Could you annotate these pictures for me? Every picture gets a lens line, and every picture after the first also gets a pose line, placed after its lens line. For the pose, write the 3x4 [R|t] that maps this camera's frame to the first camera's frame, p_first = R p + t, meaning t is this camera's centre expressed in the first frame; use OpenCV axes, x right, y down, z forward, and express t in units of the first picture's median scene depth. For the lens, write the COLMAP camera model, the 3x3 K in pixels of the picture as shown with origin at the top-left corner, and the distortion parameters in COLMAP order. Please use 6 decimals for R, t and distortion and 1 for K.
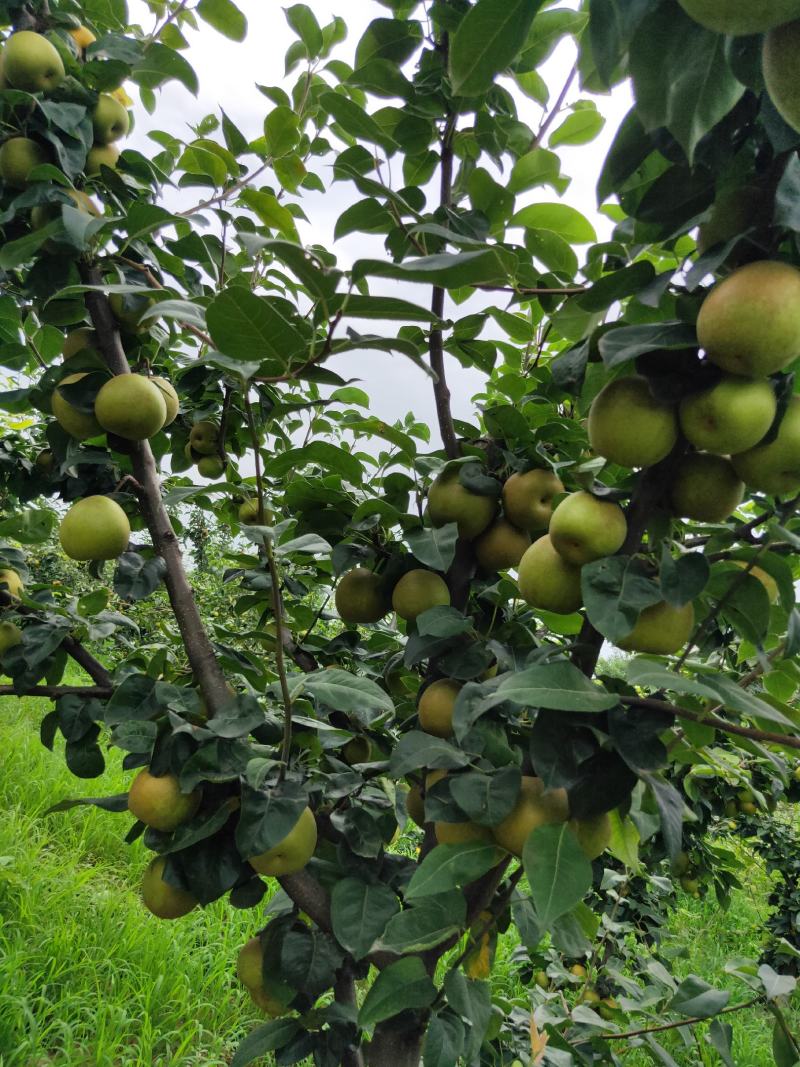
lens RADIAL K [[823.7, 0, 397.7], [0, 823.7, 530.0], [0, 0, 1]] dist [0.035792, -0.002768]
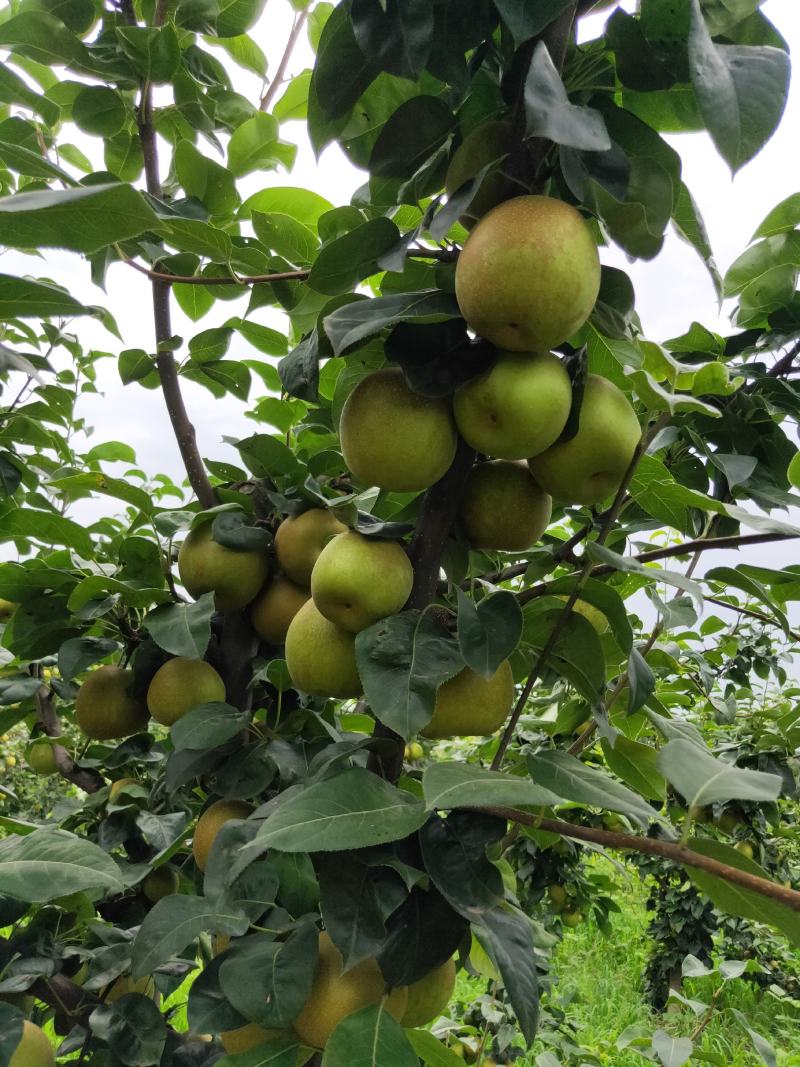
lens RADIAL K [[823.7, 0, 408.9], [0, 823.7, 536.5], [0, 0, 1]] dist [0.035792, -0.002768]
pose [[0.970915, -0.129379, 0.201458, 0.094965], [0.139360, 0.989583, -0.036119, -0.006073], [-0.194686, 0.063143, 0.978831, 0.199416]]
